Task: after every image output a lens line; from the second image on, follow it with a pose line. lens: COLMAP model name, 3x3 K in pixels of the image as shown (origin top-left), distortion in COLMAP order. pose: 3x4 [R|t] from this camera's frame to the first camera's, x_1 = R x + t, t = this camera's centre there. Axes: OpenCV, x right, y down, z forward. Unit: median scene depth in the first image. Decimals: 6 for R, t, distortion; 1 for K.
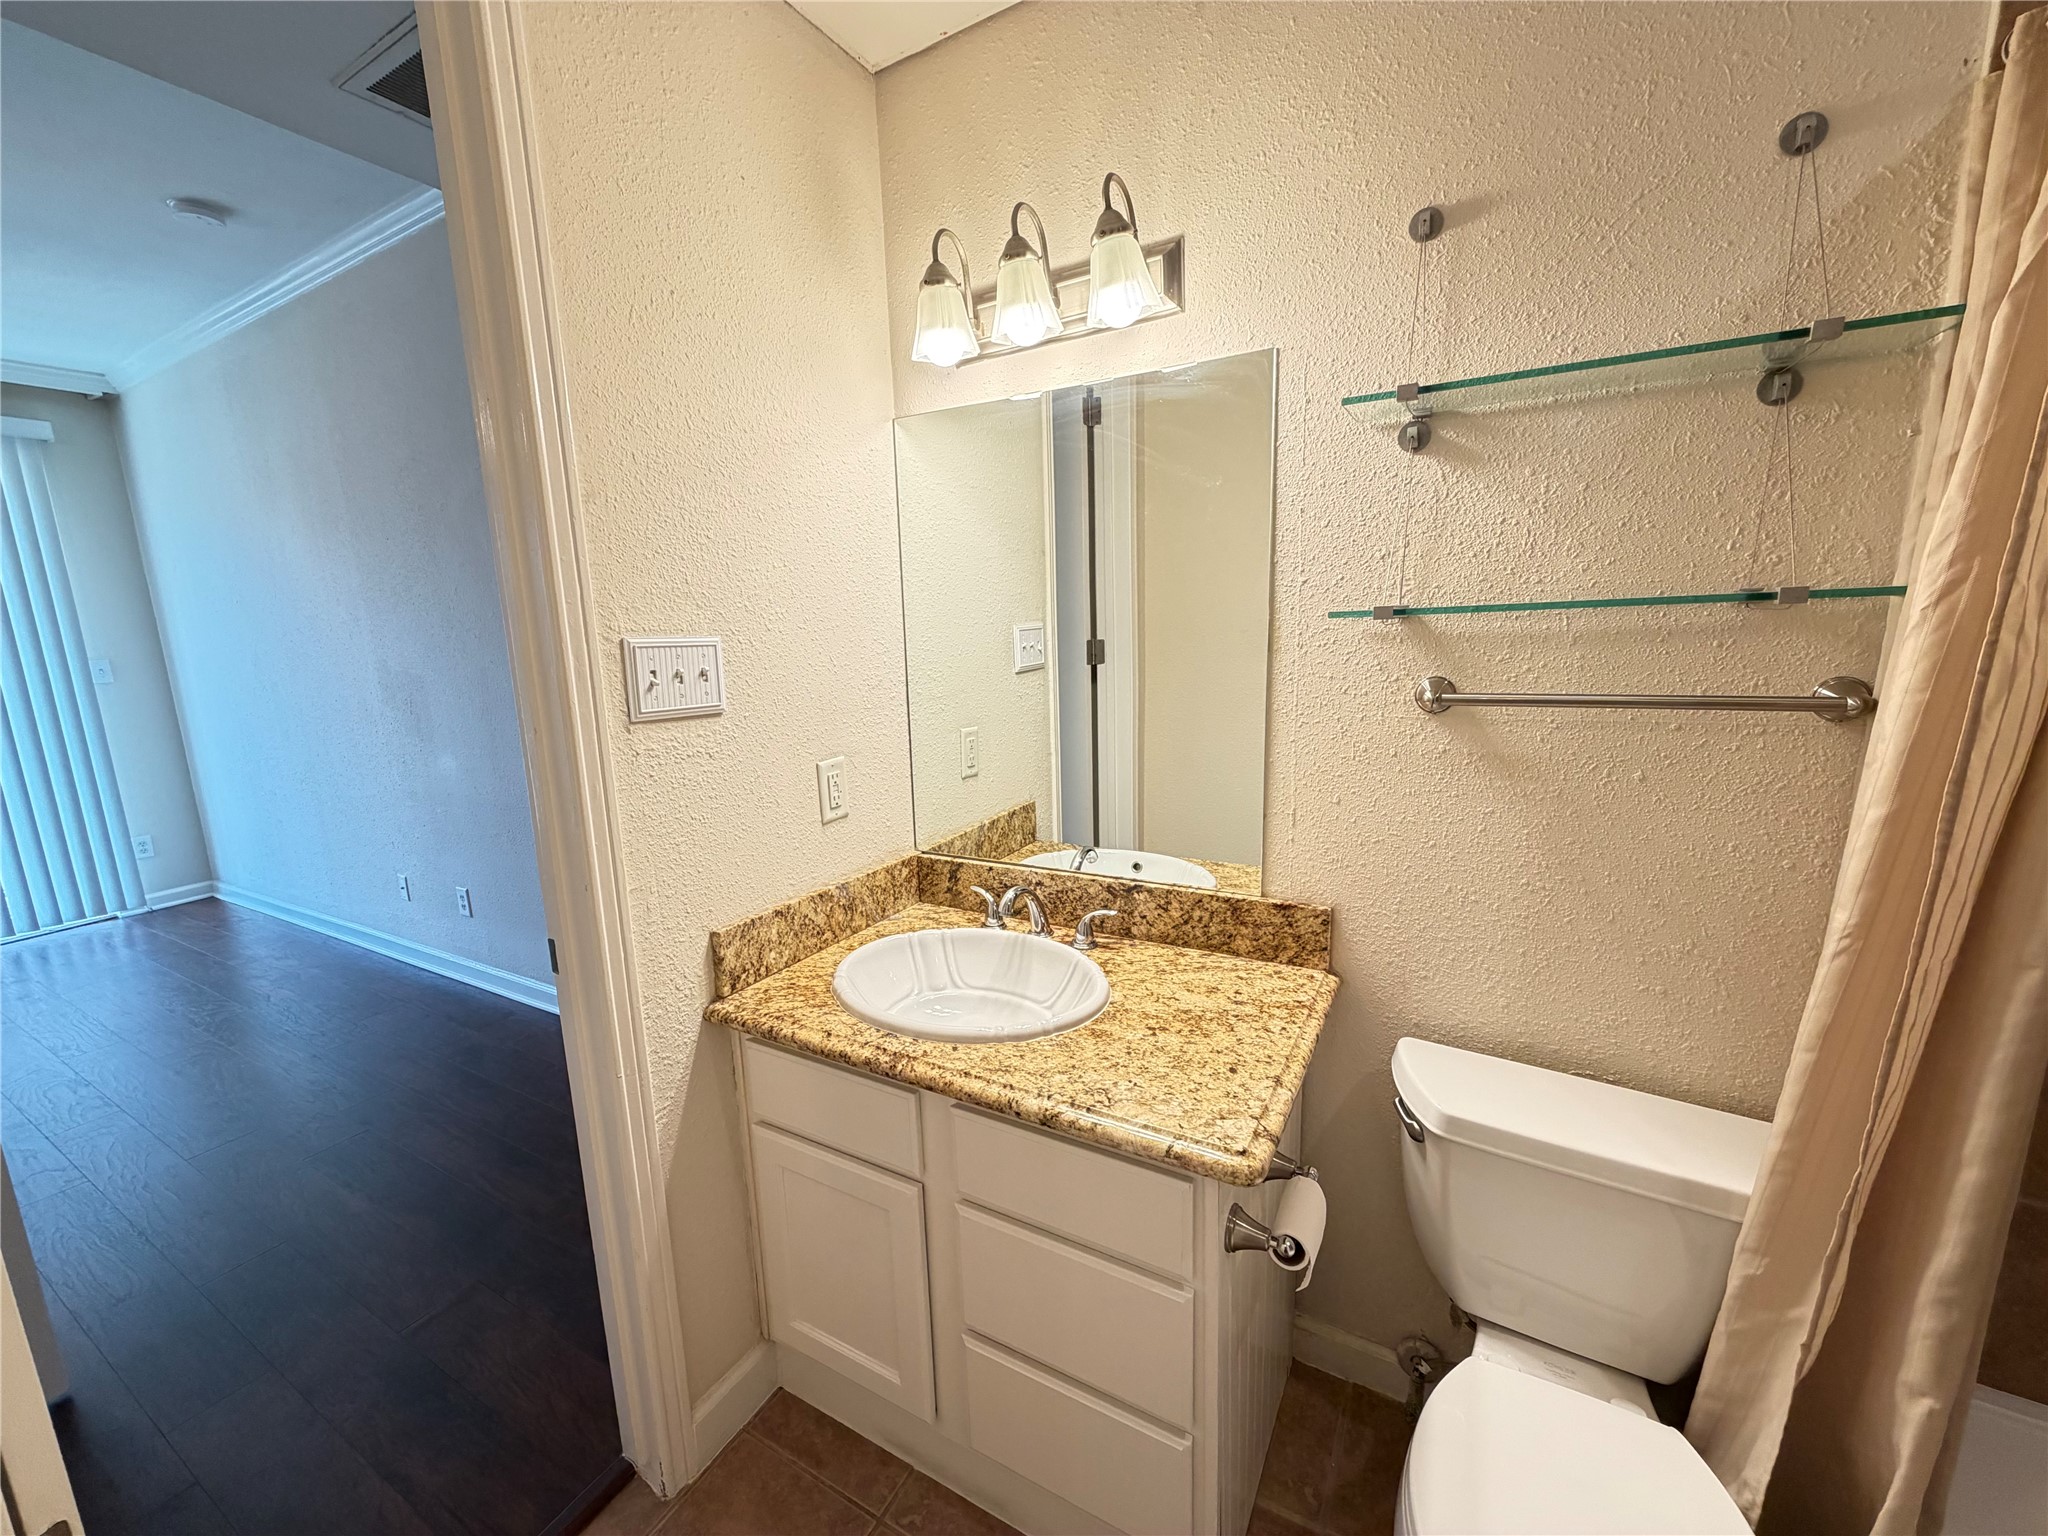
lens RADIAL K [[811.4, 0, 1016.2], [0, 811.4, 773.8], [0, 0, 1]] dist [-0.001365, 0.000284]
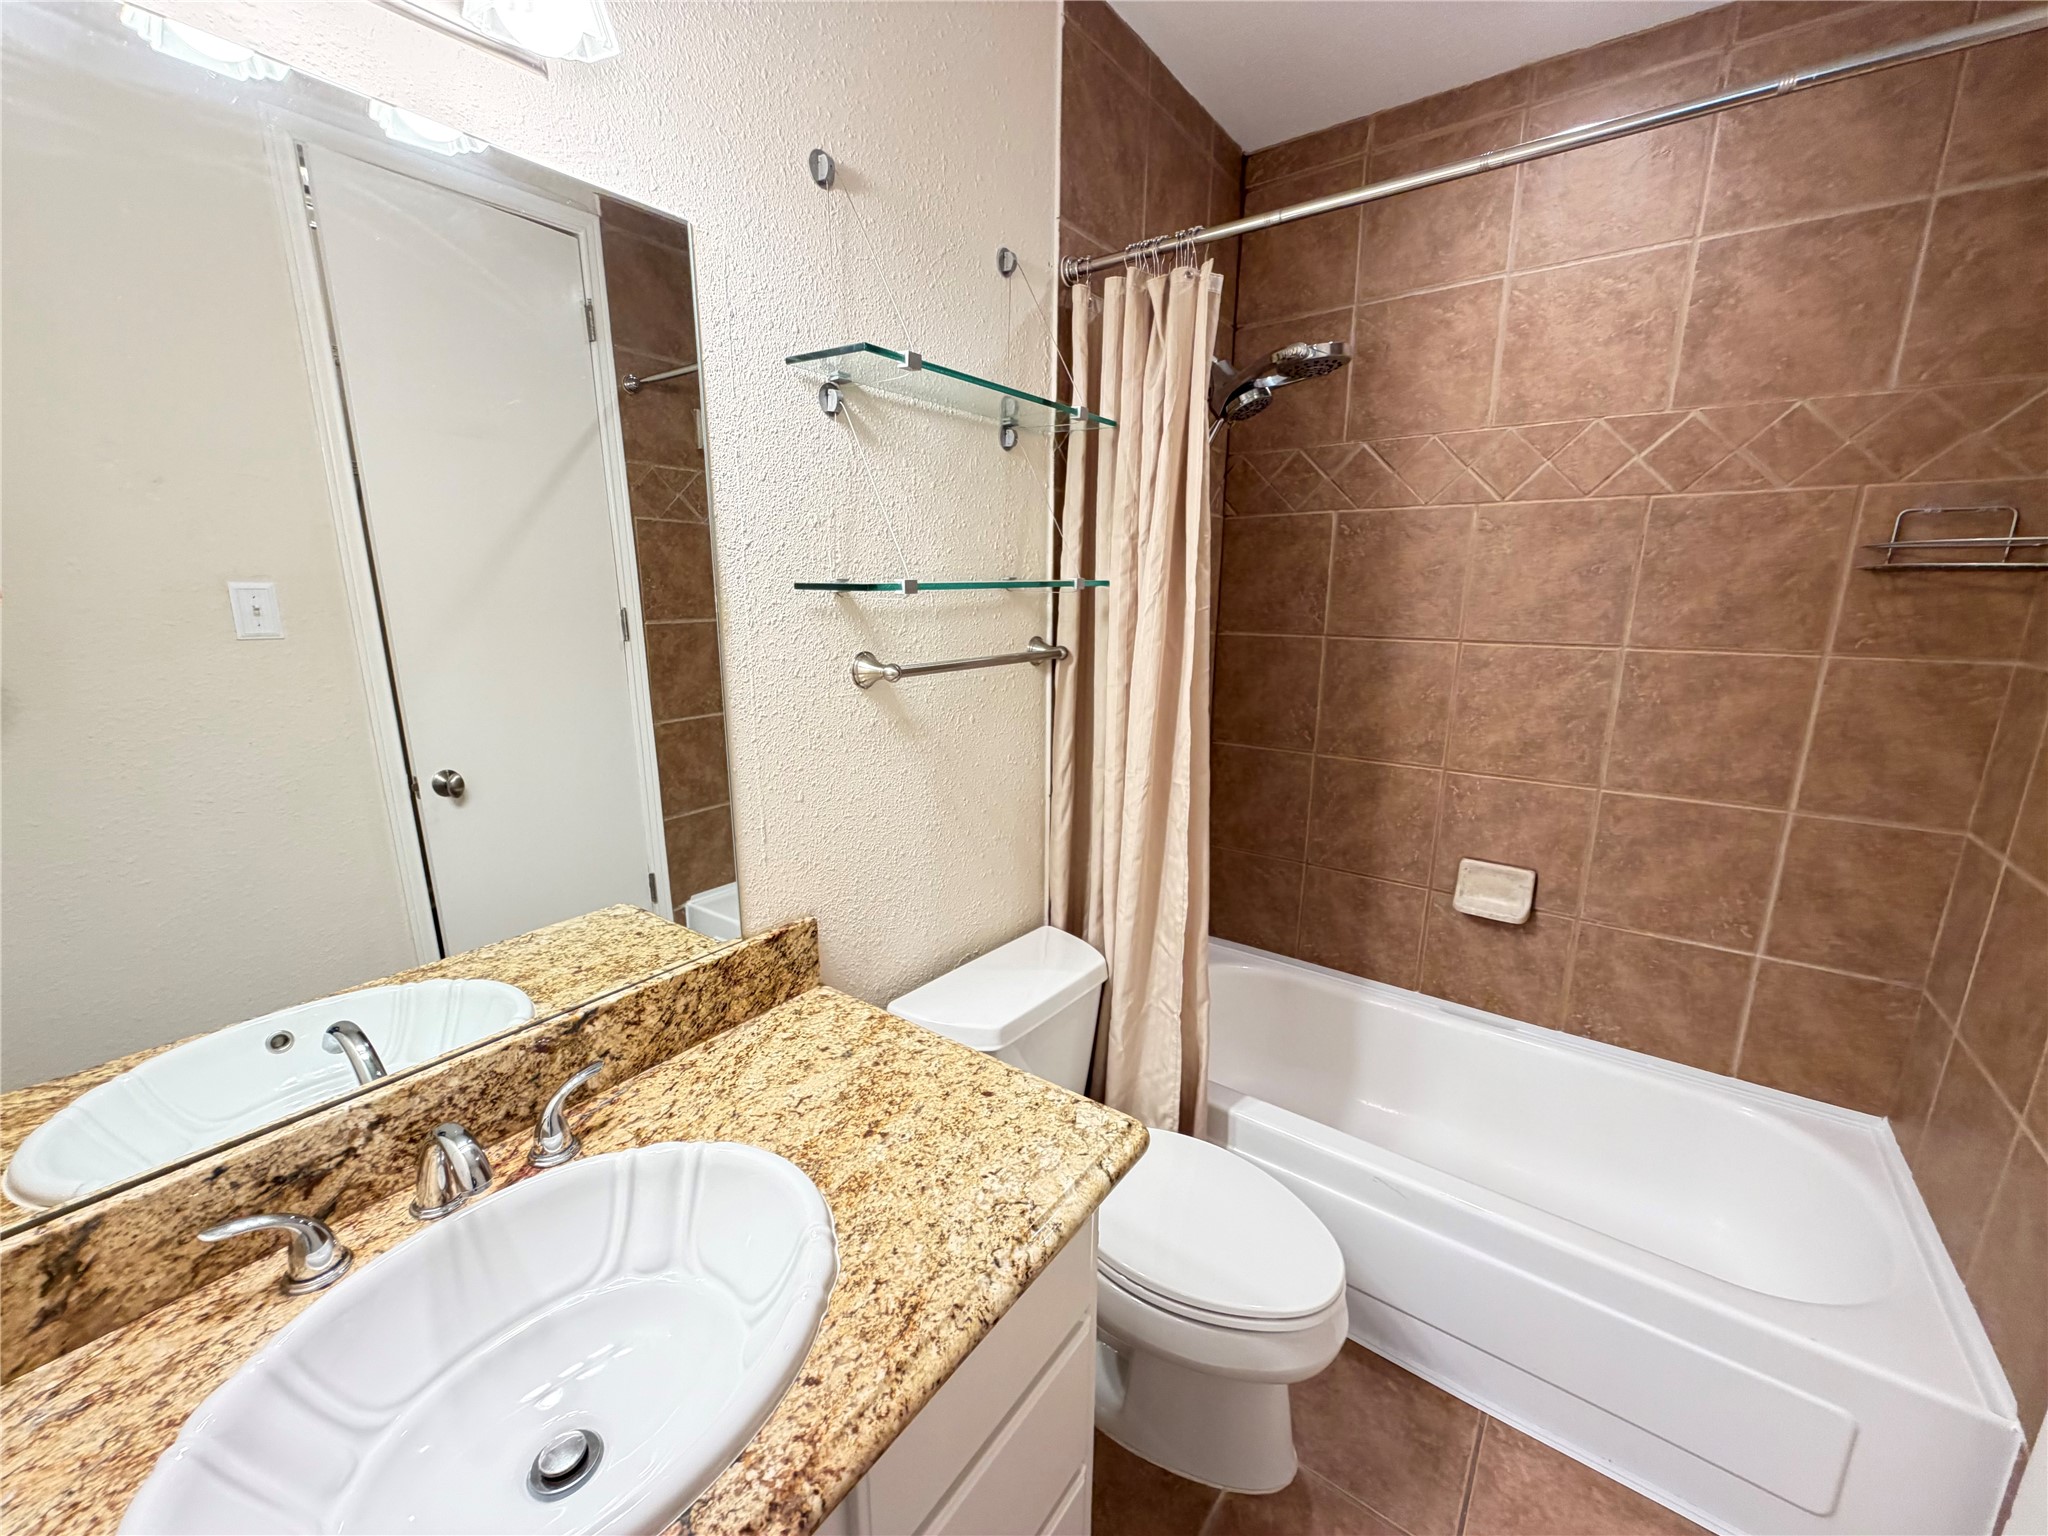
lens RADIAL K [[811.4, 0, 1016.2], [0, 811.4, 773.8], [0, 0, 1]] dist [-0.001365, 0.000284]
pose [[0.127004, -0.193727, 0.972800, -0.406268], [0.173846, 0.969909, 0.170455, -0.096505], [-0.976549, 0.147469, 0.156860, 0.585931]]
